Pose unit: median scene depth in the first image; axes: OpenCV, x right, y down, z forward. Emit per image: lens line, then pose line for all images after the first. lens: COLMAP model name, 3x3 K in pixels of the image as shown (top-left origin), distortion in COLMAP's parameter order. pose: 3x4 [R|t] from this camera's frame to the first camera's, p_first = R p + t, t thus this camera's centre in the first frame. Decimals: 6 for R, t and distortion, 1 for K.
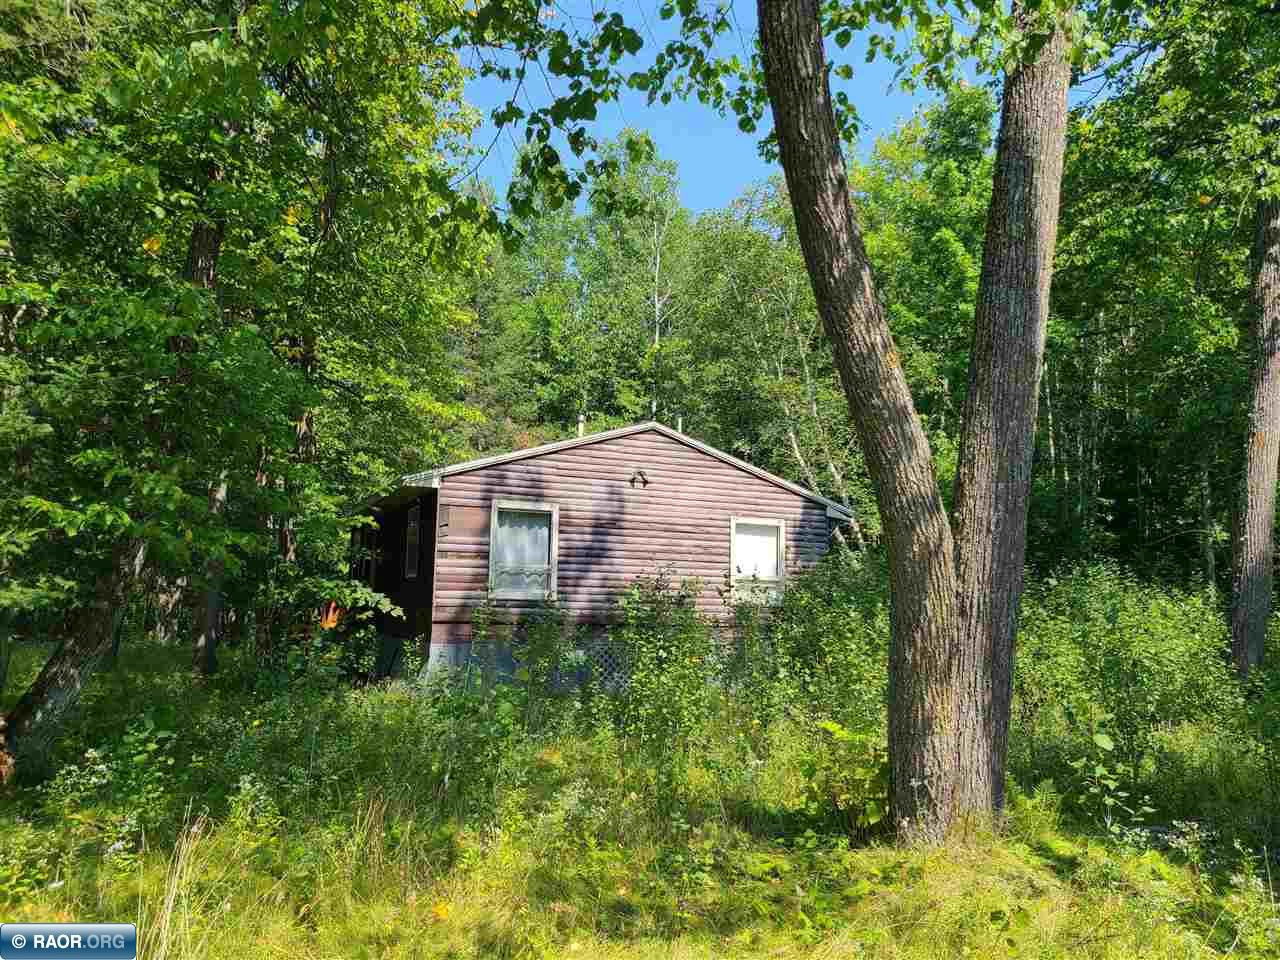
lens RADIAL K [[963.2, 0, 639.9], [0, 963.2, 478.6], [0, 0, 1]] dist [0.061768, -0.018270]
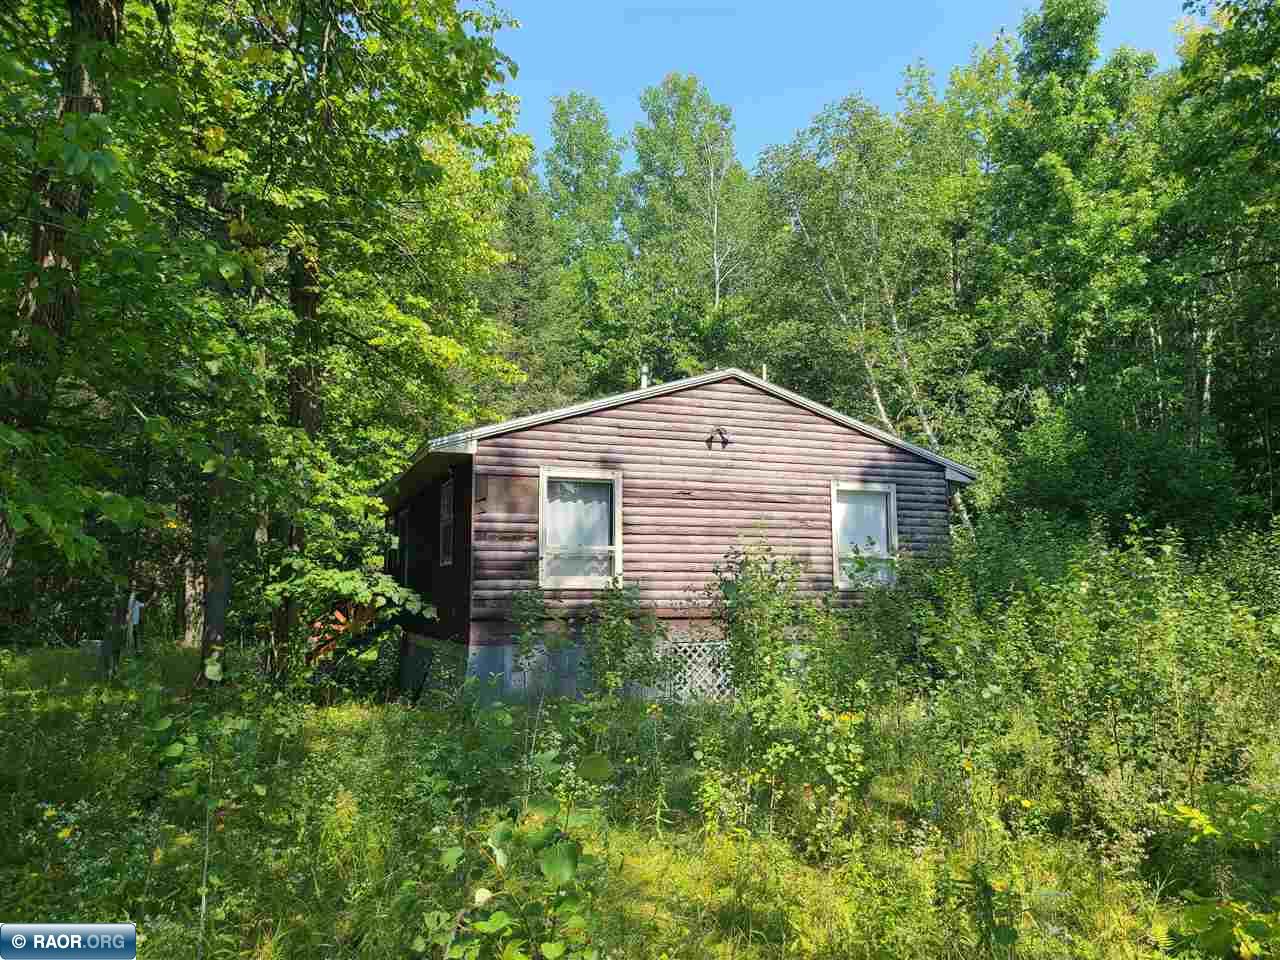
lens RADIAL K [[963.2, 0, 640.8], [0, 963.2, 480.9], [0, 0, 1]] dist [0.061768, -0.018270]
pose [[0.998258, -0.031282, -0.050020, -0.016318], [0.031803, 0.999447, 0.009665, 0.016535], [0.049690, -0.011239, 0.998701, 0.113117]]
